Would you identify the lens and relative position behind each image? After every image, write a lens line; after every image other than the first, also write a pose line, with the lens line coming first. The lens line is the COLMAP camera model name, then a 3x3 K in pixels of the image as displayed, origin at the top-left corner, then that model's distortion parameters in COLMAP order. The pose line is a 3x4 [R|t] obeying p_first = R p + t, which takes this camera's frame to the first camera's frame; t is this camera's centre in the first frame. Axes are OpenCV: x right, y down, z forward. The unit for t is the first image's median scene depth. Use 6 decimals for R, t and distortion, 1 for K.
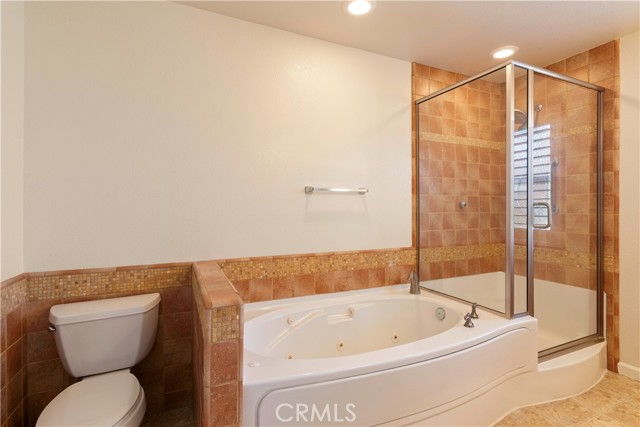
lens RADIAL K [[311.7, 0, 320.4], [0, 311.7, 215.0], [0, 0, 1]] dist [0.003774, -0.001807]
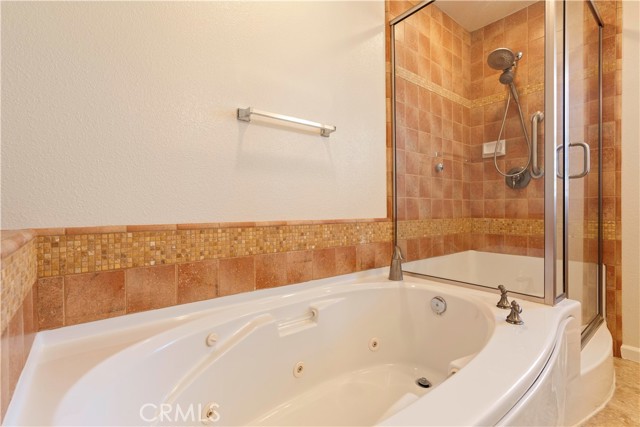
lens RADIAL K [[293.4, 0, 322.9], [0, 293.4, 216.9], [0, 0, 1]] dist [0.001271, -0.000051]
pose [[0.970144, -0.008158, 0.242391, -0.026326], [0.007986, 0.999967, 0.001692, 0.108061], [-0.242397, 0.000294, 0.970177, 0.397183]]
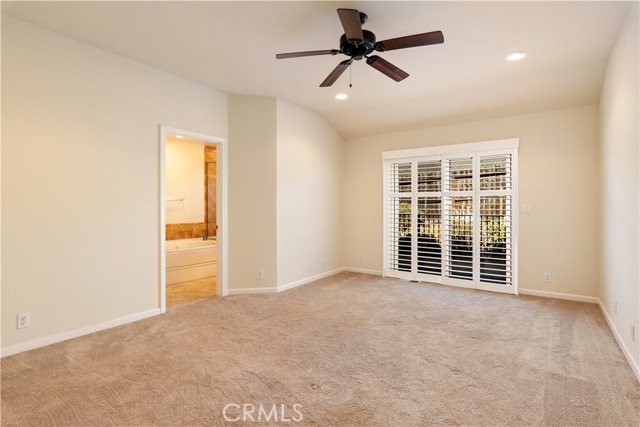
lens RADIAL K [[333.9, 0, 321.6], [0, 333.9, 208.3], [0, 0, 1]] dist [0.015370, -0.000218]
pose [[0.865990, 0.005836, 0.500028, -0.235267], [-0.002364, 0.999969, -0.007577, 0.013621], [-0.500056, 0.005379, 0.865976, -1.853170]]
